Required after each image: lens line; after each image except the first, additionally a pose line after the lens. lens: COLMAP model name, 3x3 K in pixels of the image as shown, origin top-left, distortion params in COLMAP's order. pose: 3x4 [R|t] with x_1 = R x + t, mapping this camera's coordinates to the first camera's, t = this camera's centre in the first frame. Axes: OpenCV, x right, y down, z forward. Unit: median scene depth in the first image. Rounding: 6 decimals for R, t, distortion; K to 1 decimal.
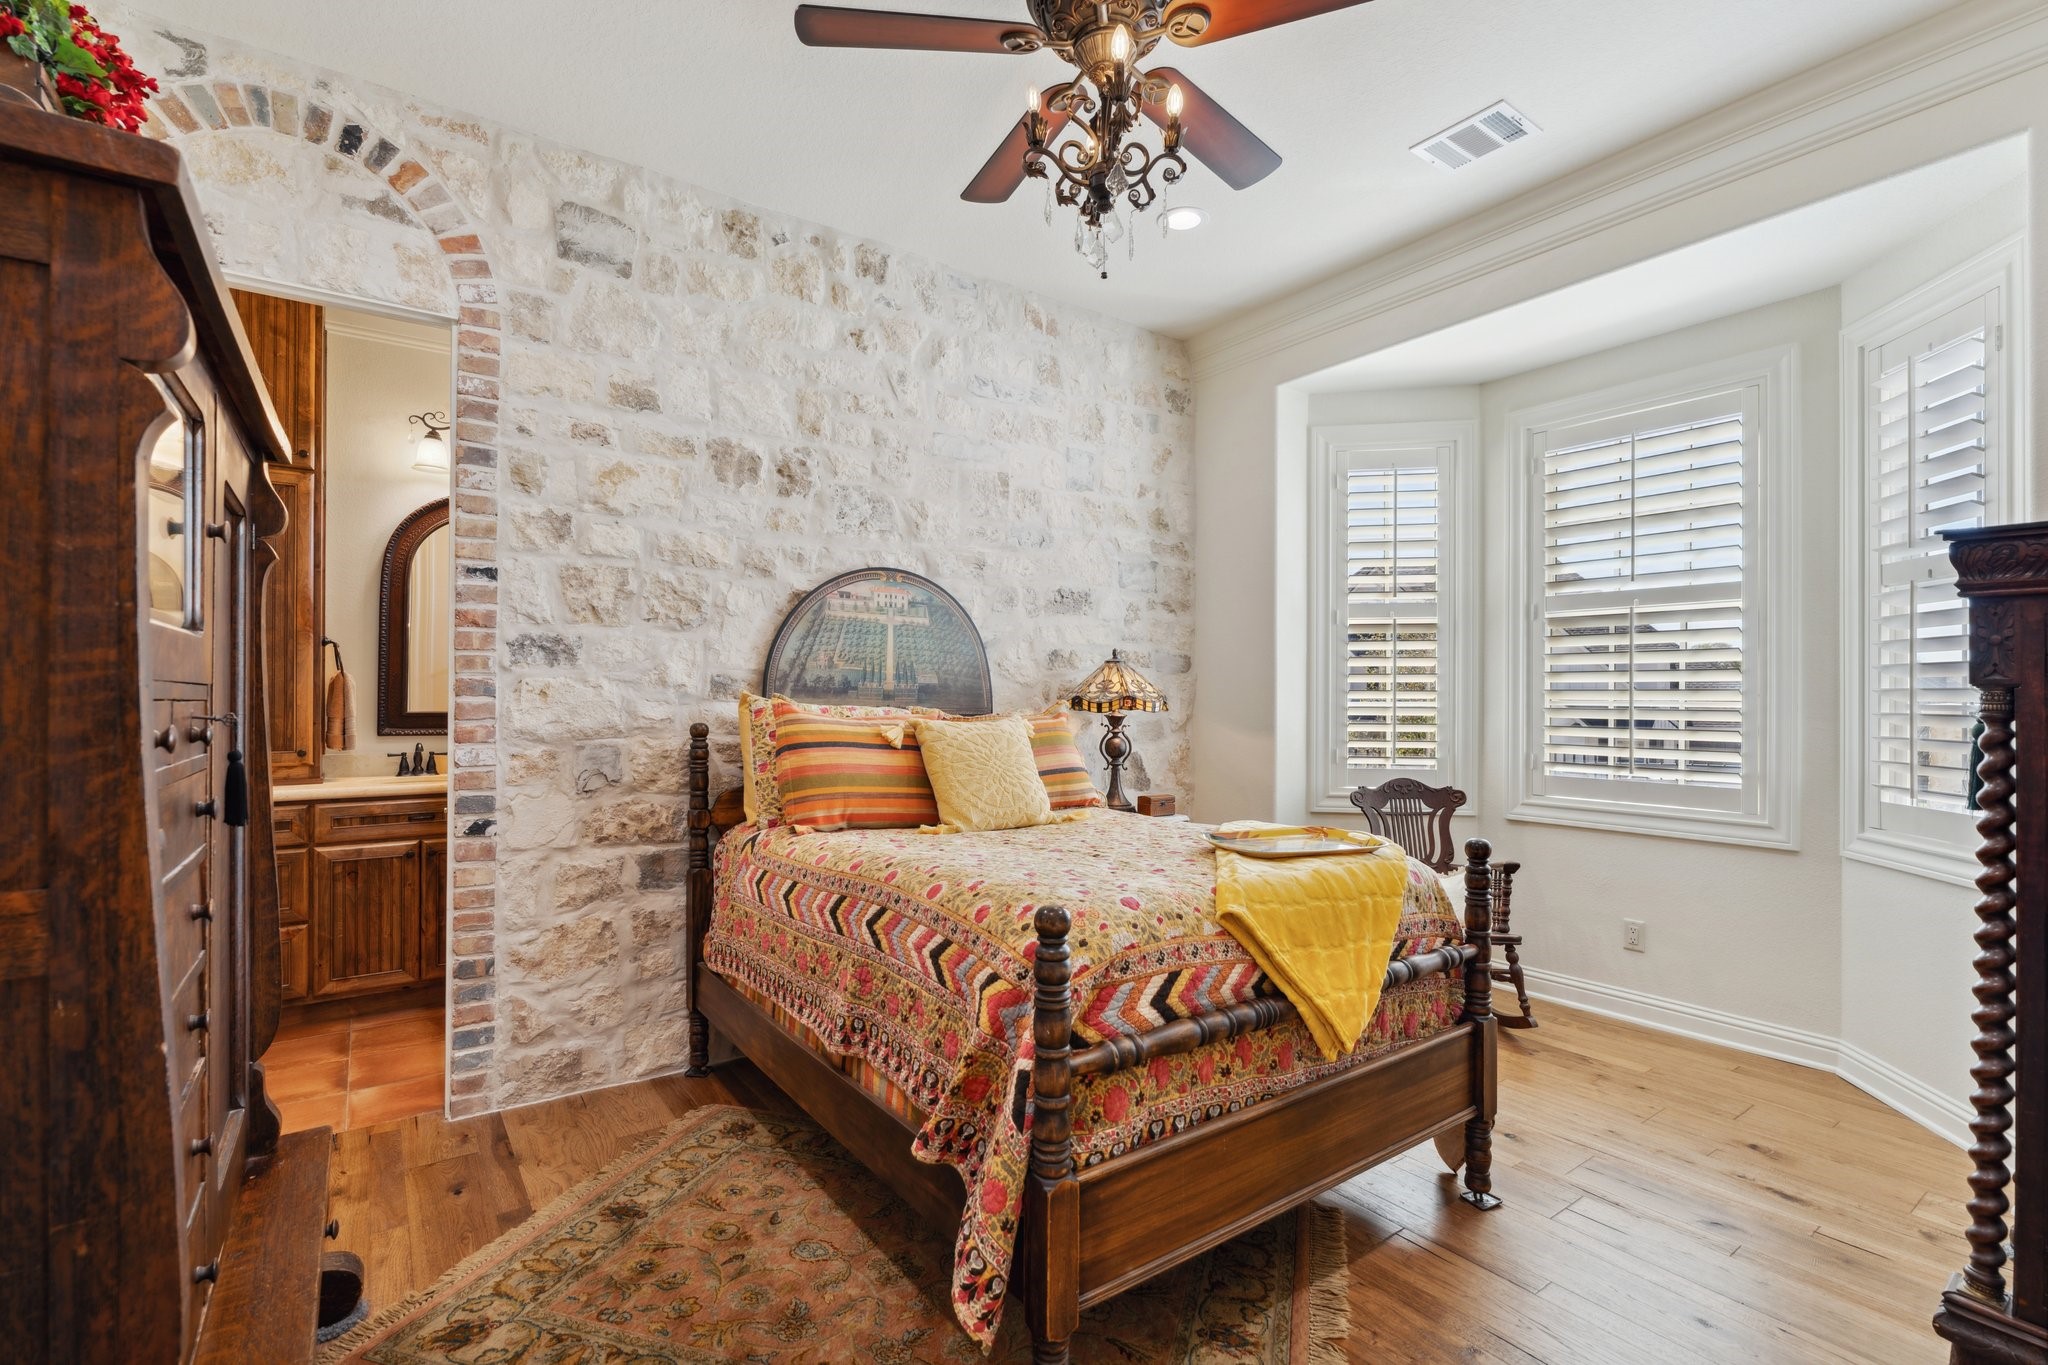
lens RADIAL K [[931.5, 0, 1031.5], [0, 931.5, 681.9], [0, 0, 1]] dist [-0.005688, 0.001083]
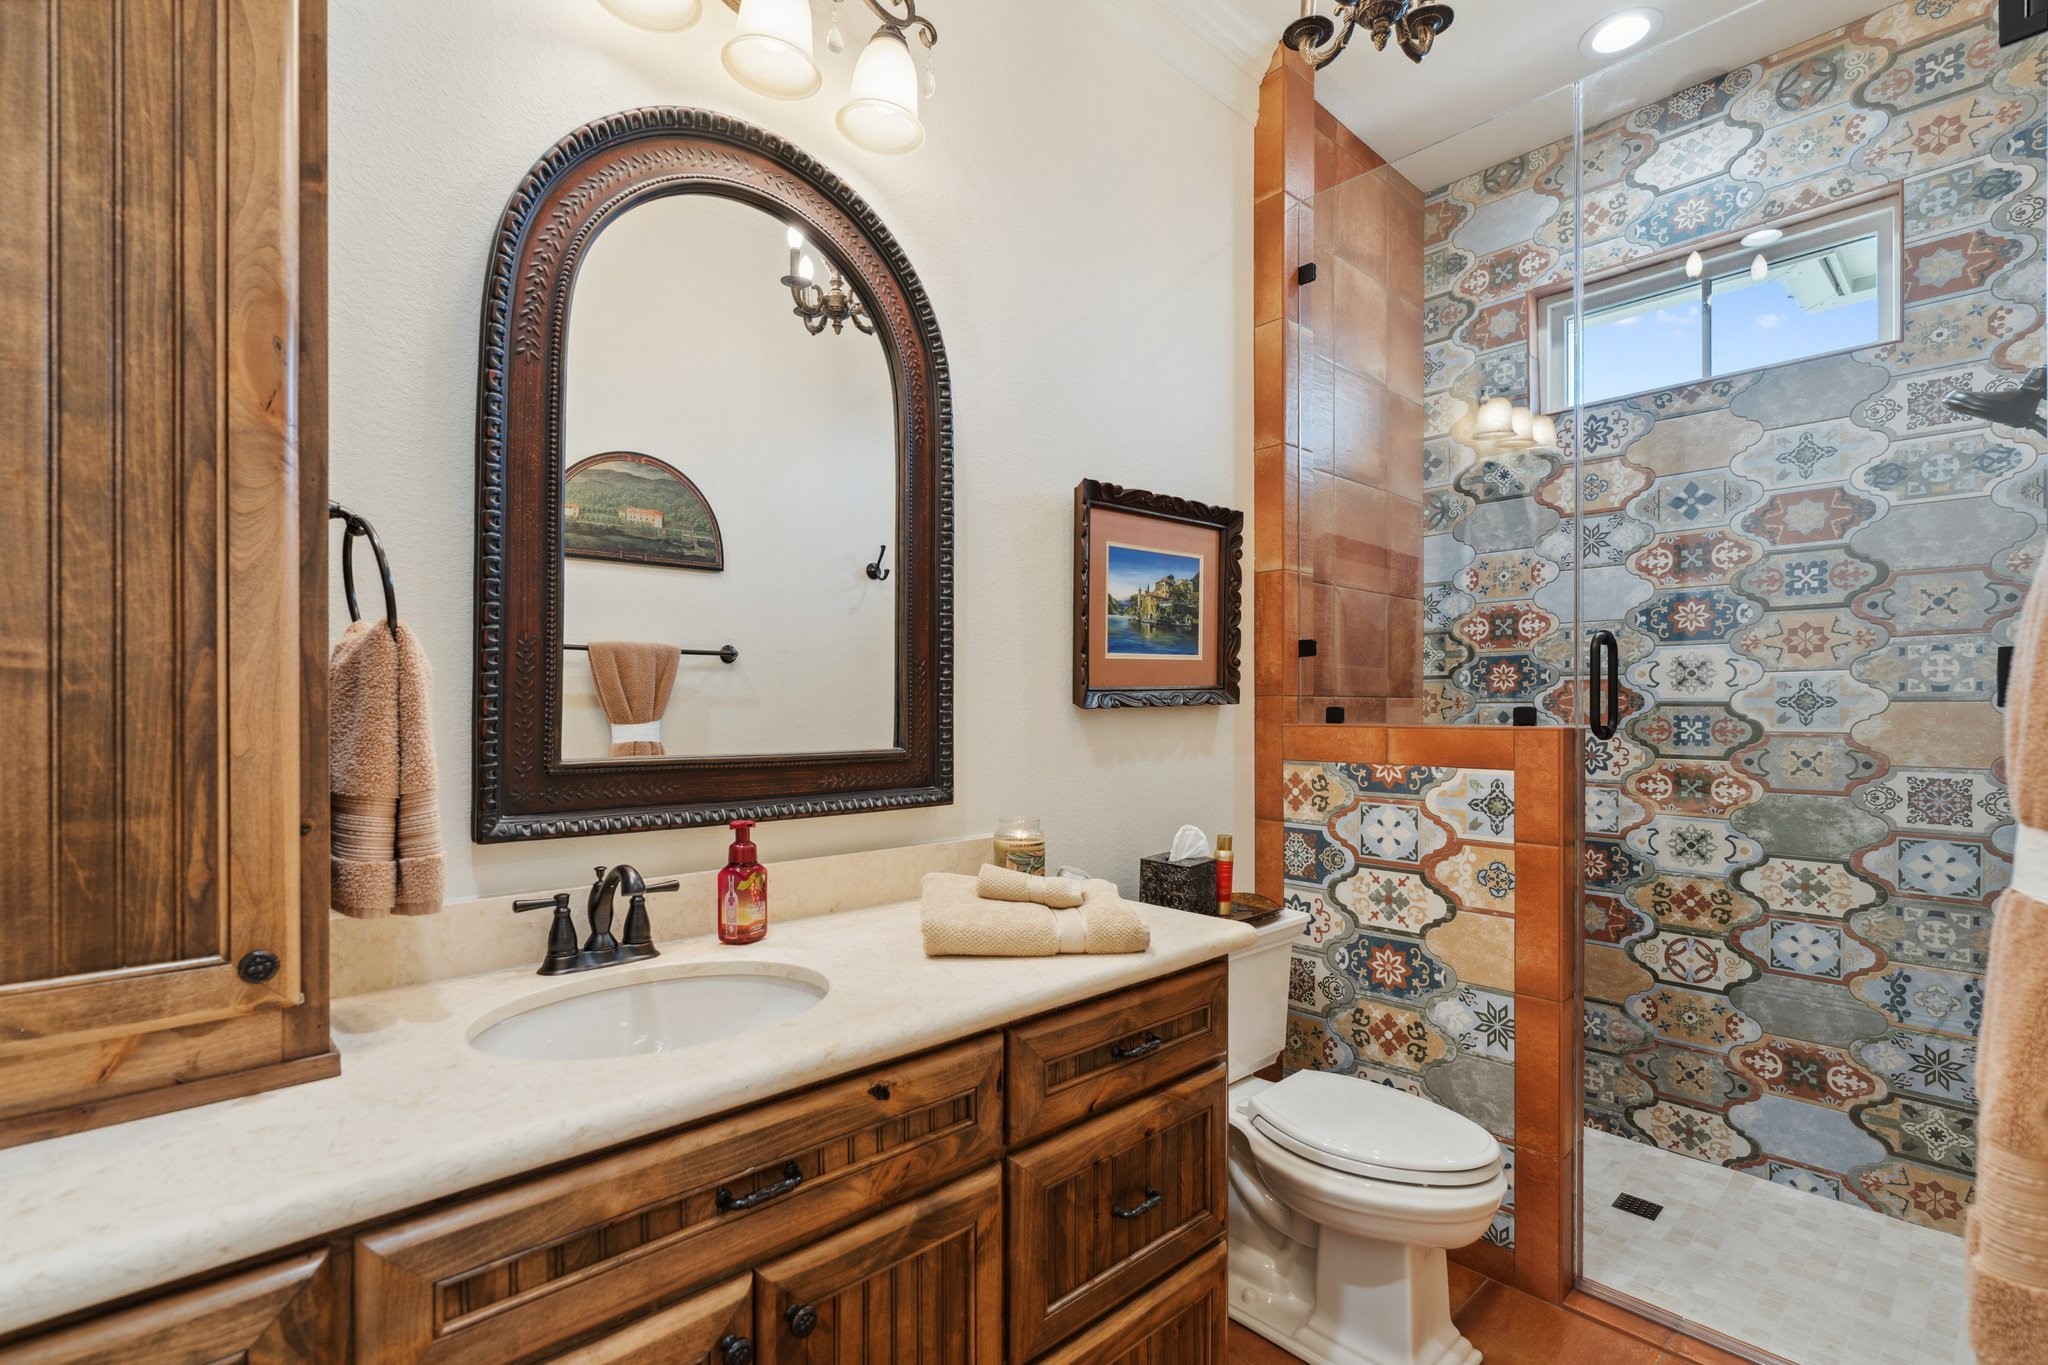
lens RADIAL K [[931.5, 0, 1017.8], [0, 931.5, 697.2], [0, 0, 1]] dist [-0.005688, 0.001083]
pose [[0.992483, -0.005426, 0.122259, -0.263210], [0.004399, 0.999953, 0.008664, 0.003565], [-0.122301, -0.008061, 0.992460, 0.314778]]
